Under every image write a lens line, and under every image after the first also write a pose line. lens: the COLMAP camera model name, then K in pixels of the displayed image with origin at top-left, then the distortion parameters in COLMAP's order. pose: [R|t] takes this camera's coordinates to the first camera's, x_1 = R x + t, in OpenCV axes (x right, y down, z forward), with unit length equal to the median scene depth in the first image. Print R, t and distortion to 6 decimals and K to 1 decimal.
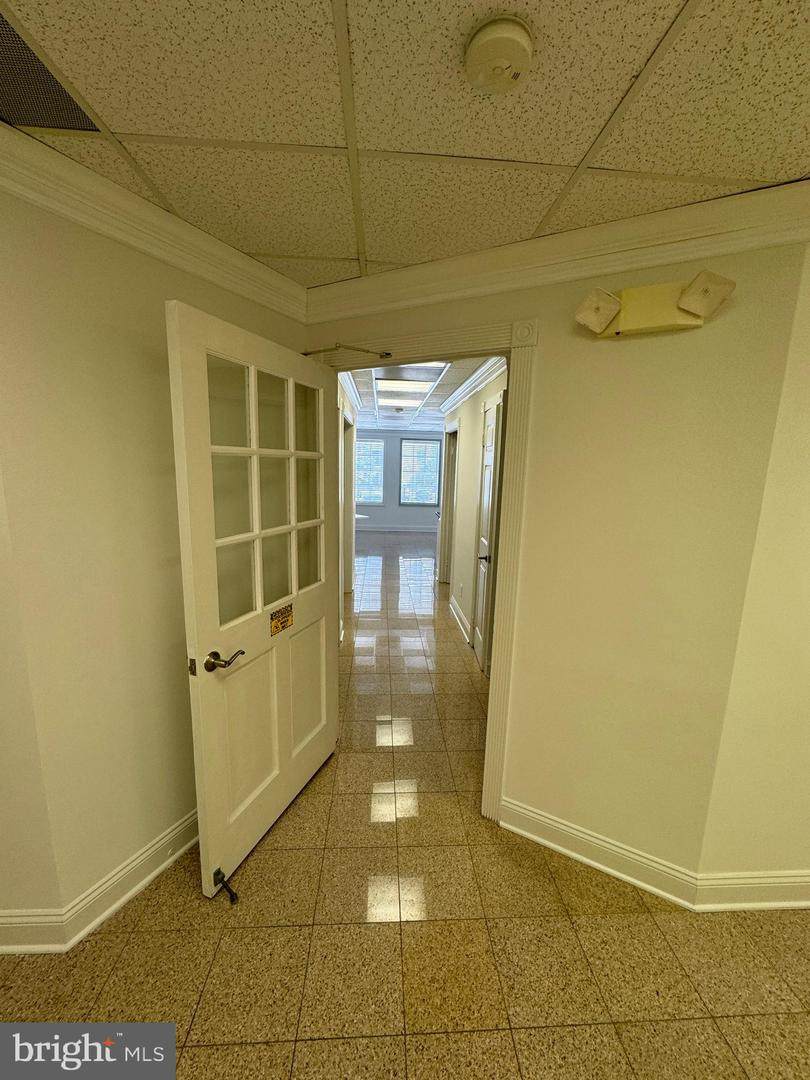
lens RADIAL K [[428.3, 0, 405.0], [0, 428.3, 540.0], [0, 0, 1]] dist [-0.001496, -0.000252]
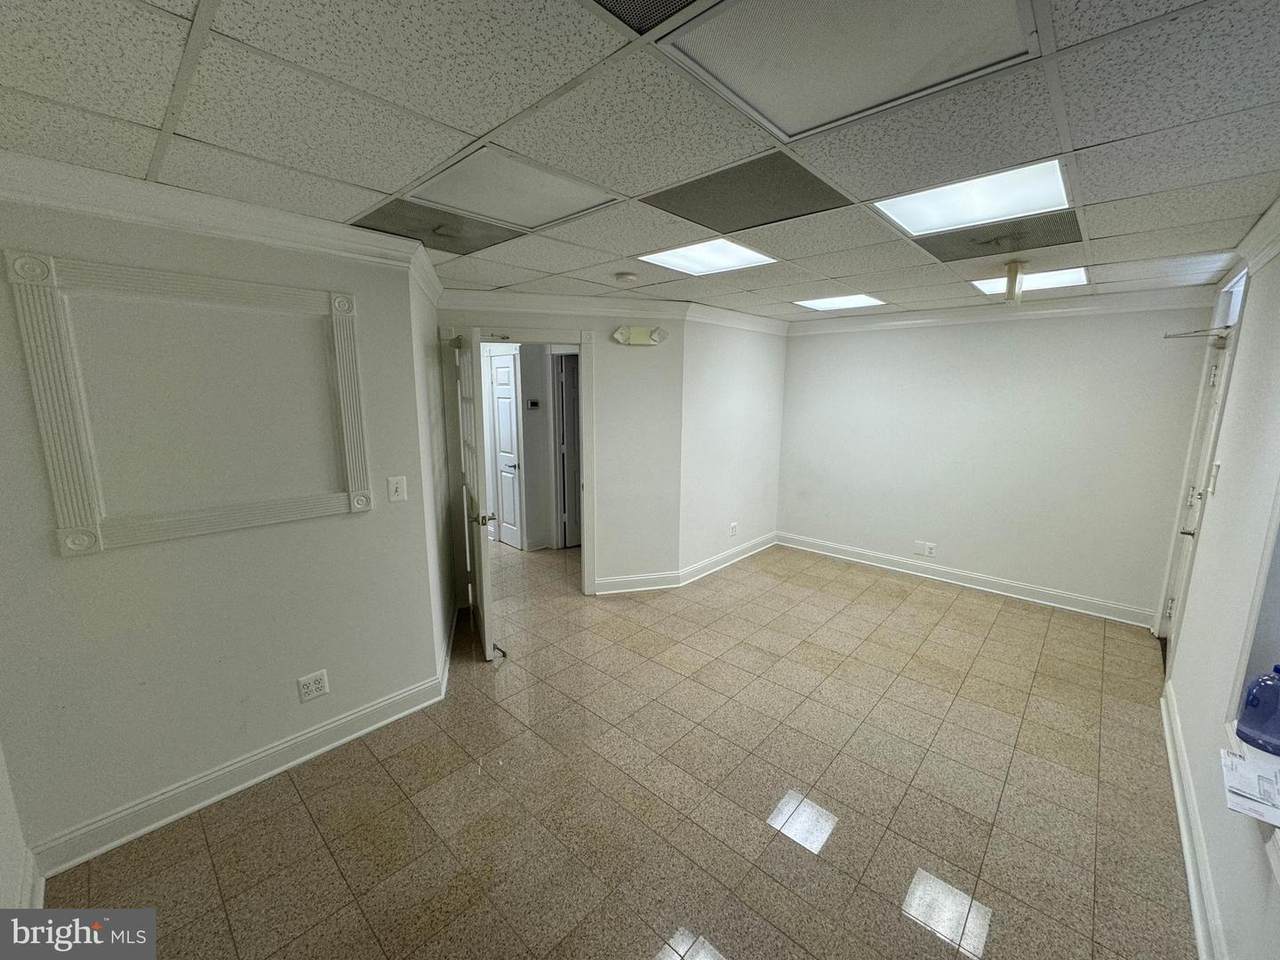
lens RADIAL K [[507.6, 0, 640.0], [0, 507.6, 480.0], [0, 0, 1]] dist [-0.001496, -0.000252]
pose [[0.719031, -0.145384, 0.679602, -1.390303], [0.135832, 0.988414, 0.067734, 0.066993], [-0.681575, 0.043609, 0.730448, -0.987445]]
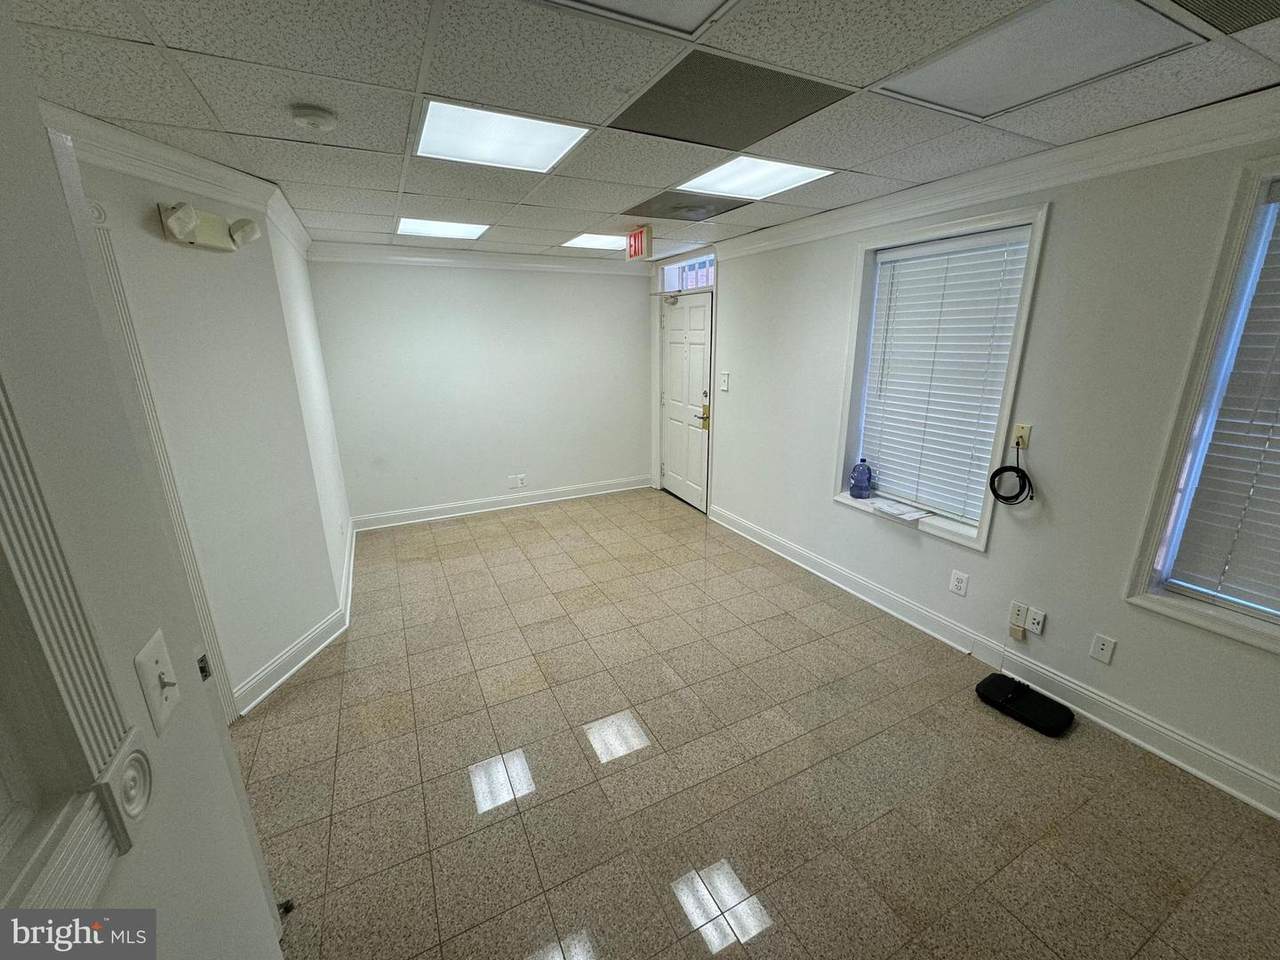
lens RADIAL K [[507.6, 0, 640.0], [0, 507.6, 480.0], [0, 0, 1]] dist [-0.001496, -0.000252]
pose [[-0.400390, -0.274208, 0.874356, -1.383427], [0.158315, 0.919129, 0.360746, -0.176720], [-0.902565, 0.282863, -0.324598, 0.492982]]
